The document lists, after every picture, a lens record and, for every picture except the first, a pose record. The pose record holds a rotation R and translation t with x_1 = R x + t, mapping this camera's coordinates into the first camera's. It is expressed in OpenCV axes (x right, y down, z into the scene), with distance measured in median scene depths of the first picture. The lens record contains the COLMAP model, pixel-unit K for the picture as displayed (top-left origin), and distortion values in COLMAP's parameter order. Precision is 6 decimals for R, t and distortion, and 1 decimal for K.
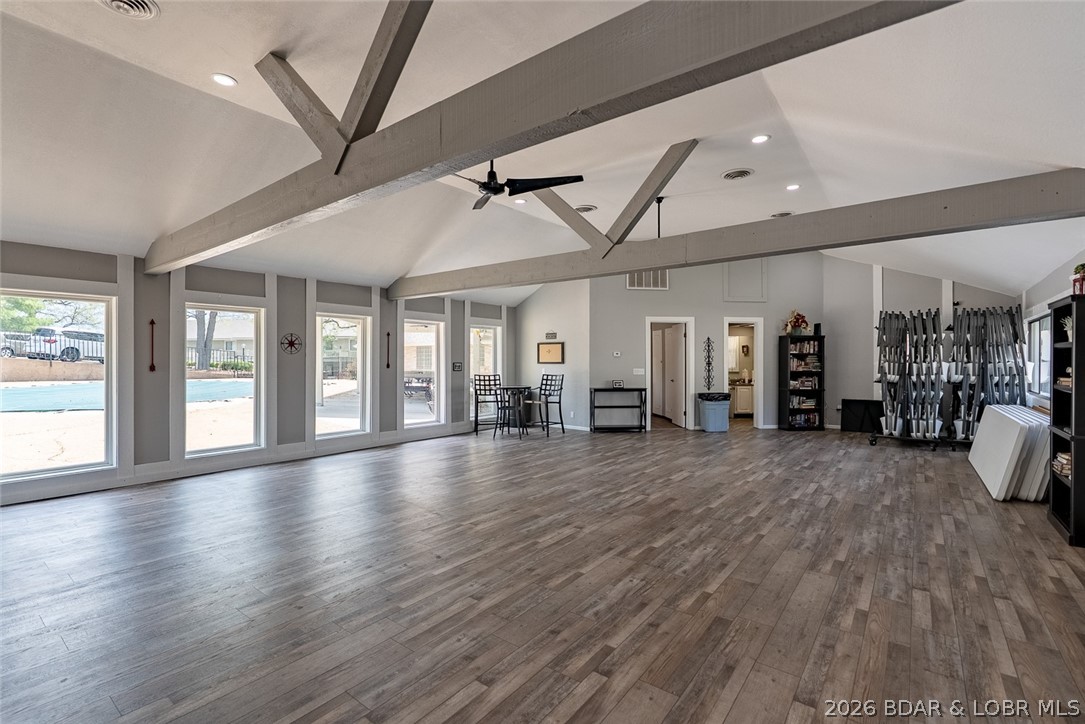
lens RADIAL K [[493.7, 0, 538.4], [0, 493.7, 359.9], [0, 0, 1]] dist [-0.000775, 0.000456]
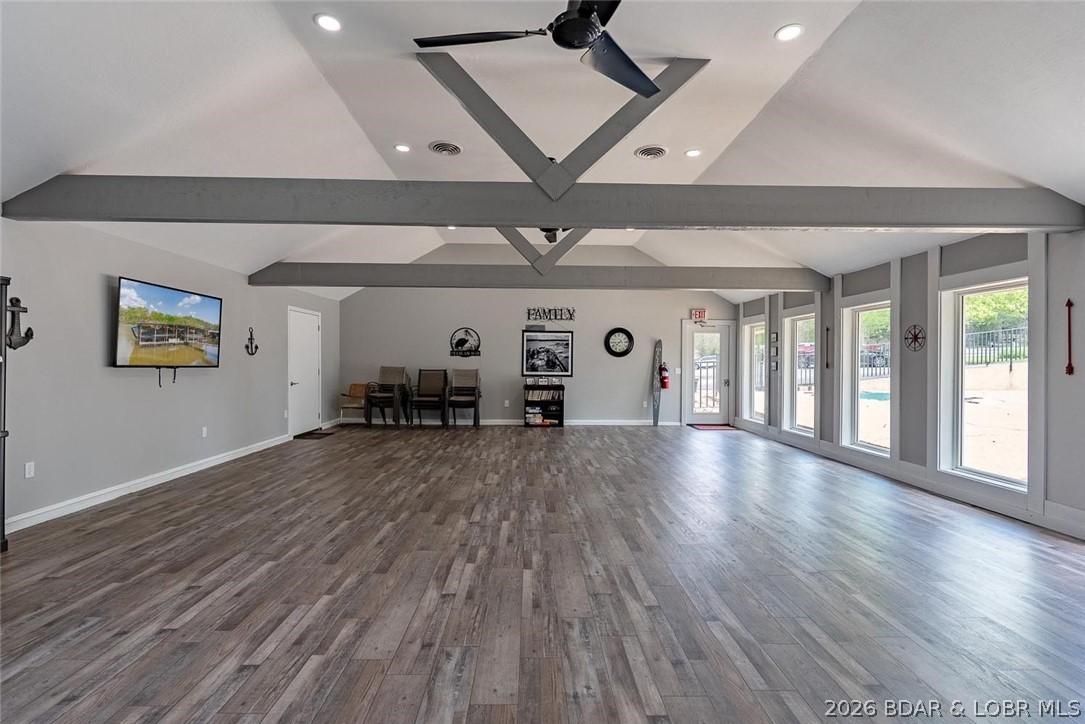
lens RADIAL K [[493.7, 0, 538.4], [0, 493.7, 359.9], [0, 0, 1]] dist [-0.000775, 0.000456]
pose [[-0.779870, -0.007098, -0.625901, 0.688560], [-0.006759, 0.999973, -0.002918, 0.013094], [0.625904, 0.001955, -0.779897, 1.825061]]
